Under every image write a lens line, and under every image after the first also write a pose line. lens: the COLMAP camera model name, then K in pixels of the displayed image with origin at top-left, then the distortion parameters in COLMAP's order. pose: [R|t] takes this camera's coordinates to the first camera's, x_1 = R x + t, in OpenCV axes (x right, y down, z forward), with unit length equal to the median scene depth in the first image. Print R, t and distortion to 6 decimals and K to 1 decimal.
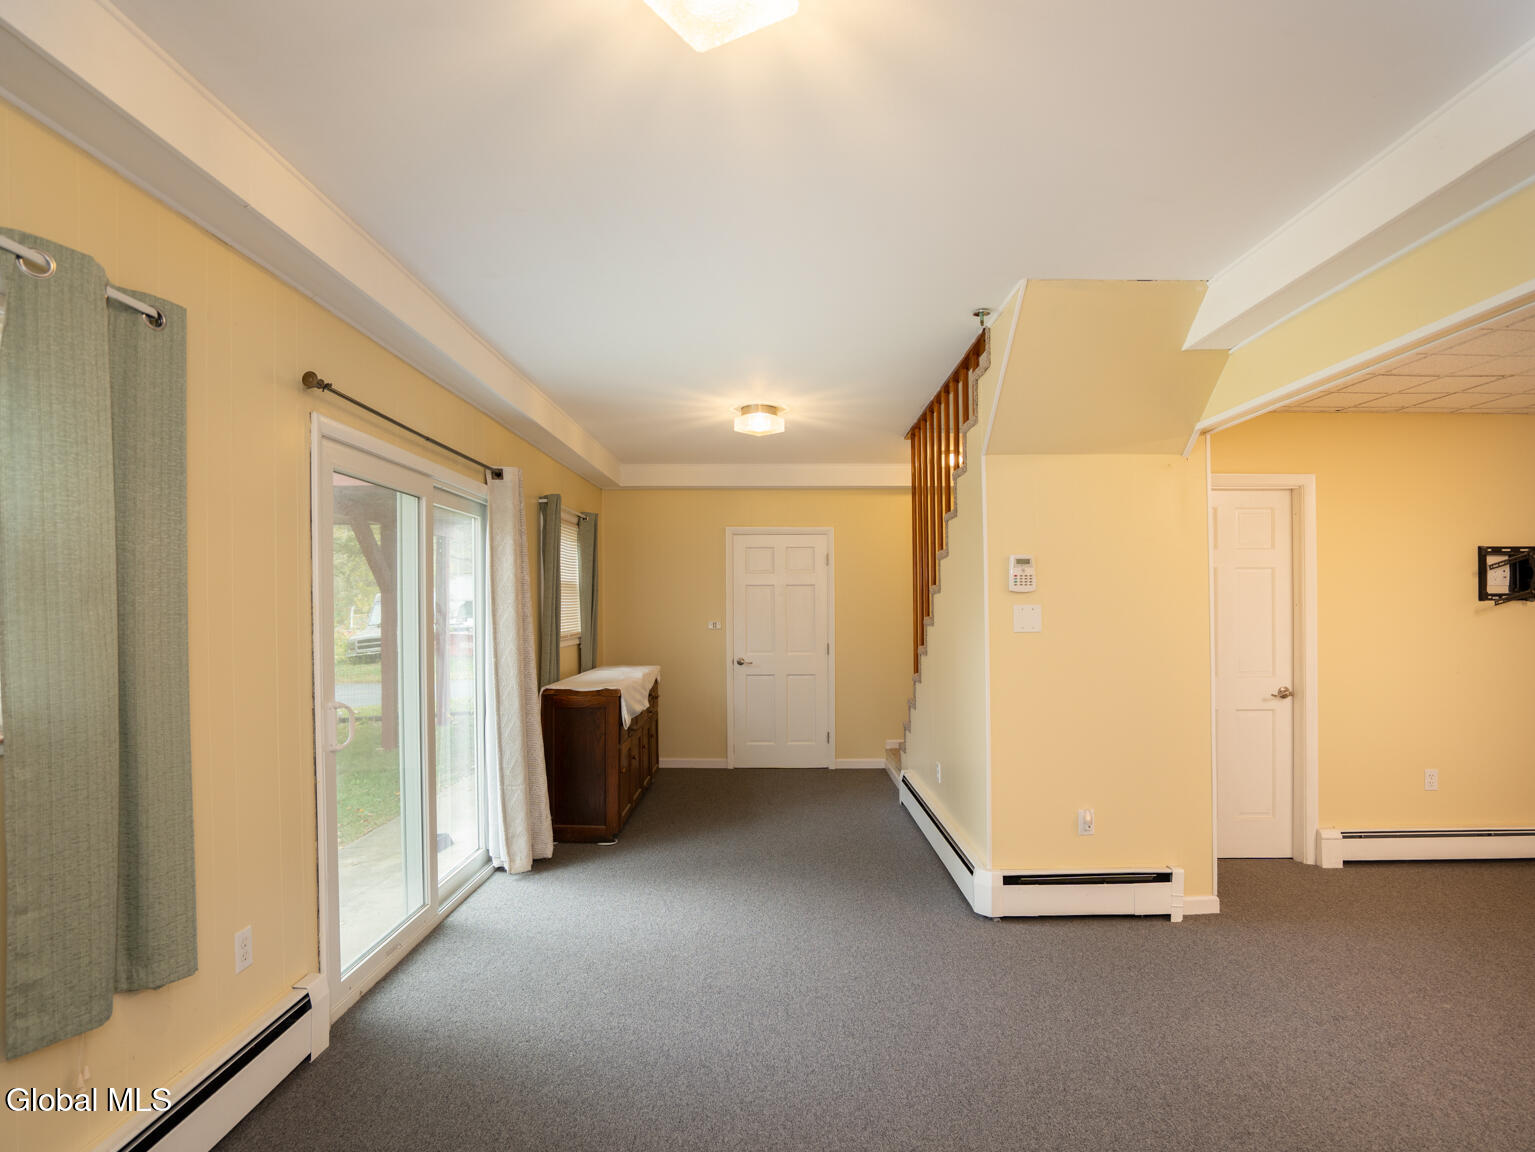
lens RADIAL K [[794.8, 0, 767.5], [0, 794.8, 576.0], [0, 0, 1]] dist [-0.082667, 0.041116]
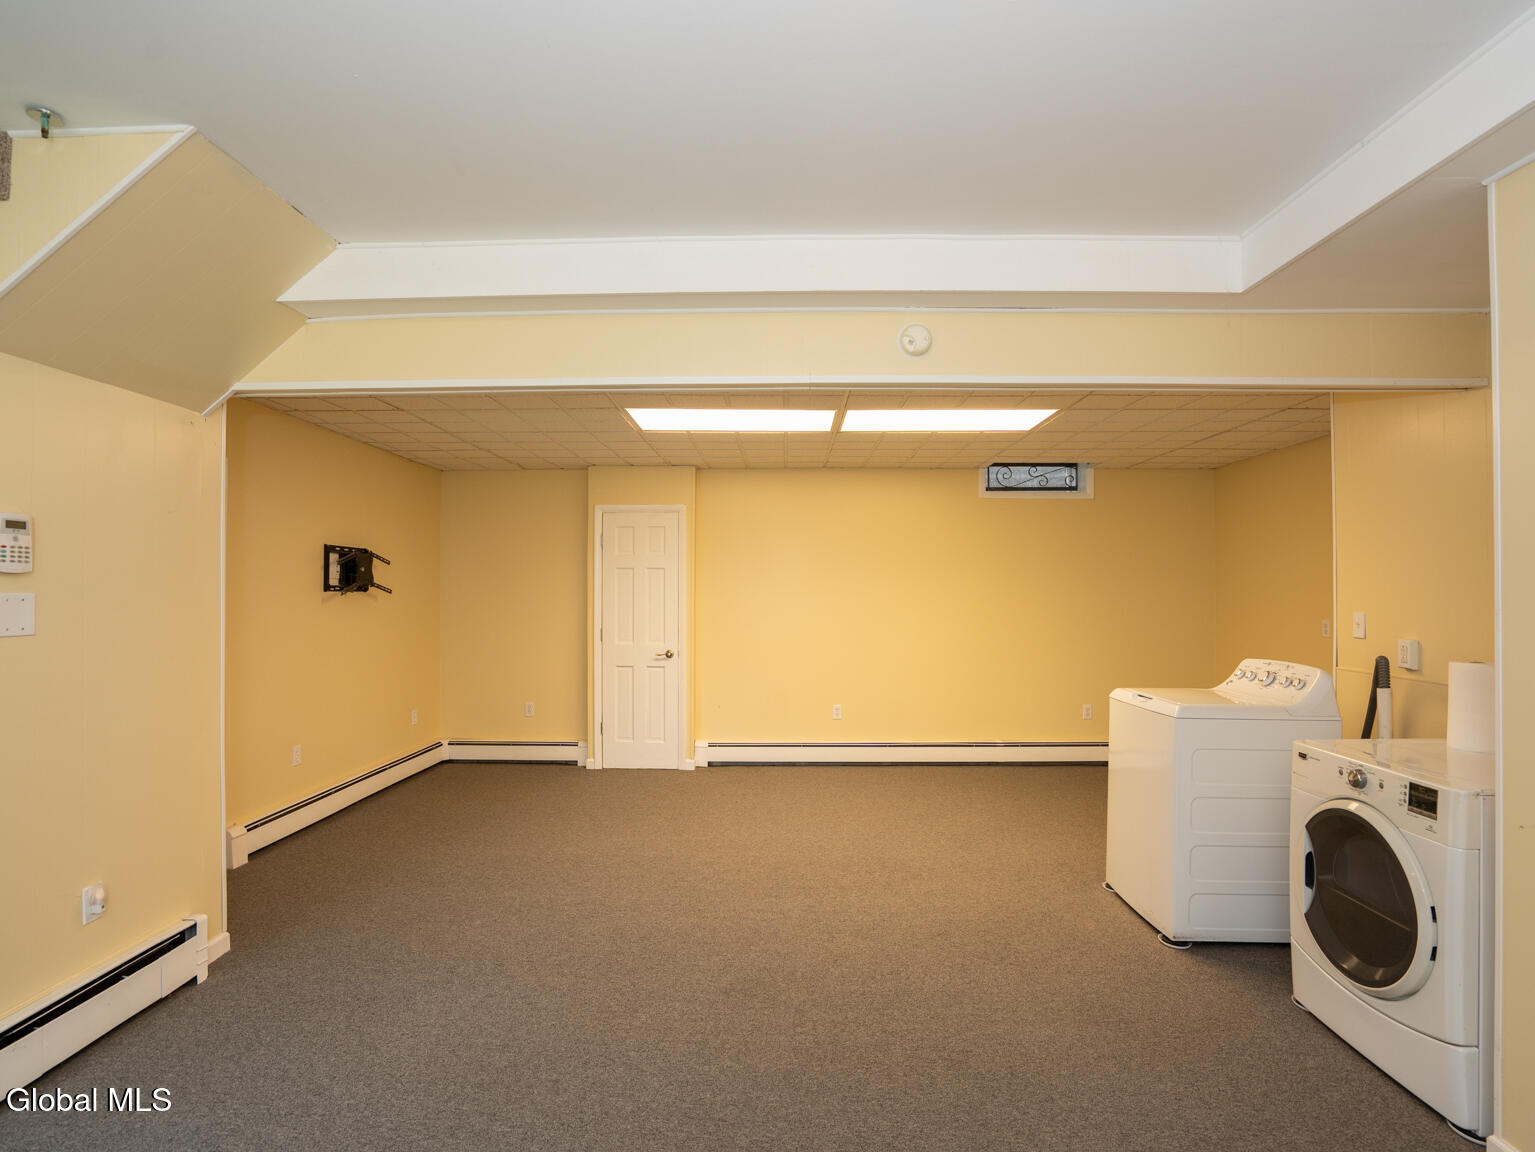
lens RADIAL K [[788.3, 0, 760.9], [0, 788.3, 569.8], [0, 0, 1]] dist [-0.047000, 0.019680]
pose [[0.004517, 0.031949, 0.999479, -0.251348], [-0.035513, 0.998864, -0.031769, 0.014167], [-0.999359, -0.035351, 0.005647, 0.350430]]
